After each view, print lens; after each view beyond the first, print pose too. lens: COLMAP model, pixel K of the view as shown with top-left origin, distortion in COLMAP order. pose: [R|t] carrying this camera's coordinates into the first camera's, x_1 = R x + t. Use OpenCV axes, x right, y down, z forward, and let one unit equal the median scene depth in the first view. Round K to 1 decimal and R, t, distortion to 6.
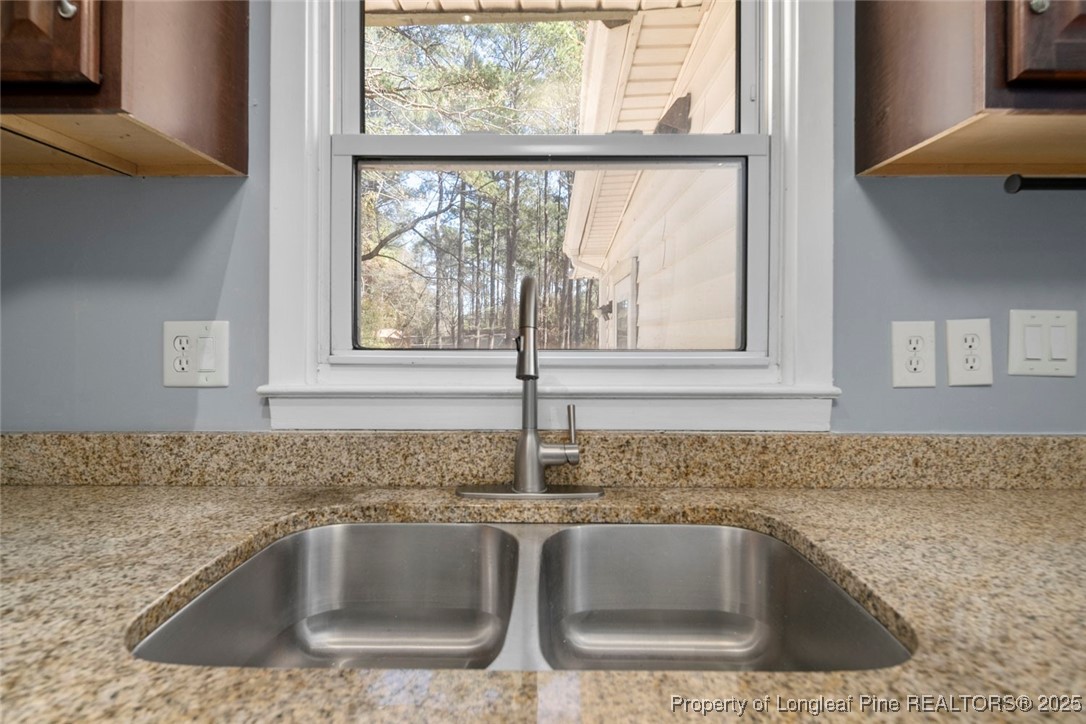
lens RADIAL K [[533.4, 0, 548.3], [0, 533.4, 364.7], [0, 0, 1]] dist [0.000087, -0.000528]
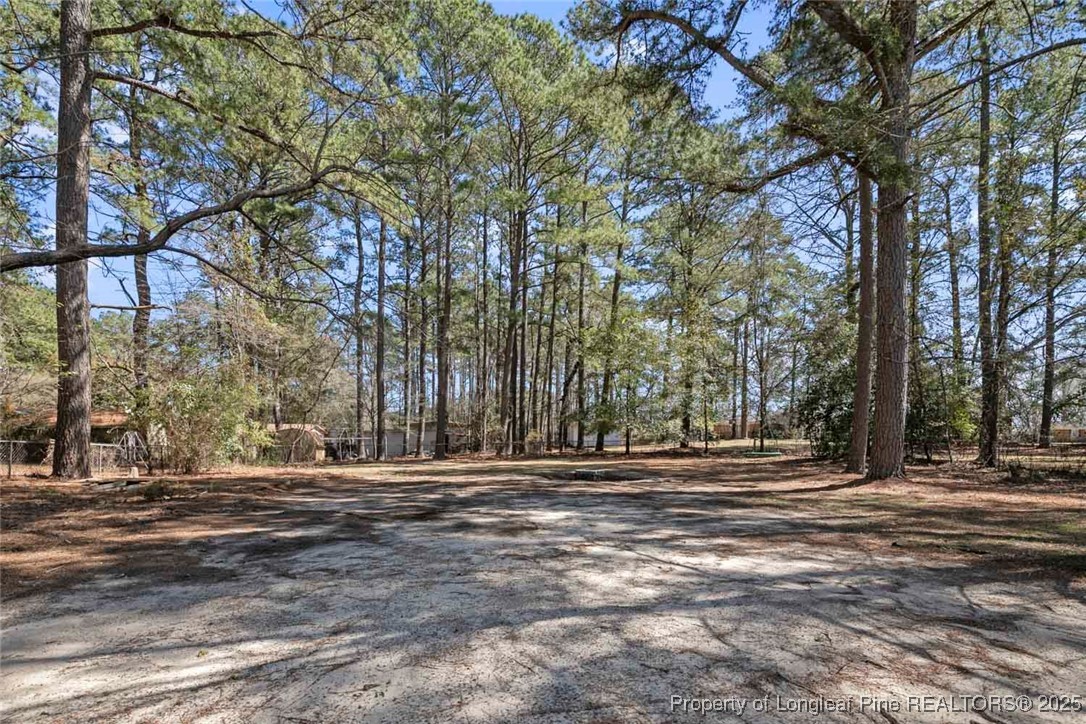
lens RADIAL K [[533.4, 0, 548.3], [0, 533.4, 364.7], [0, 0, 1]] dist [0.000087, -0.000528]
pose [[0.993876, -0.003980, 0.110427, 0.001210], [0.024500, 0.982414, -0.185099, 0.006722], [-0.107748, 0.186671, 0.976496, 0.165549]]
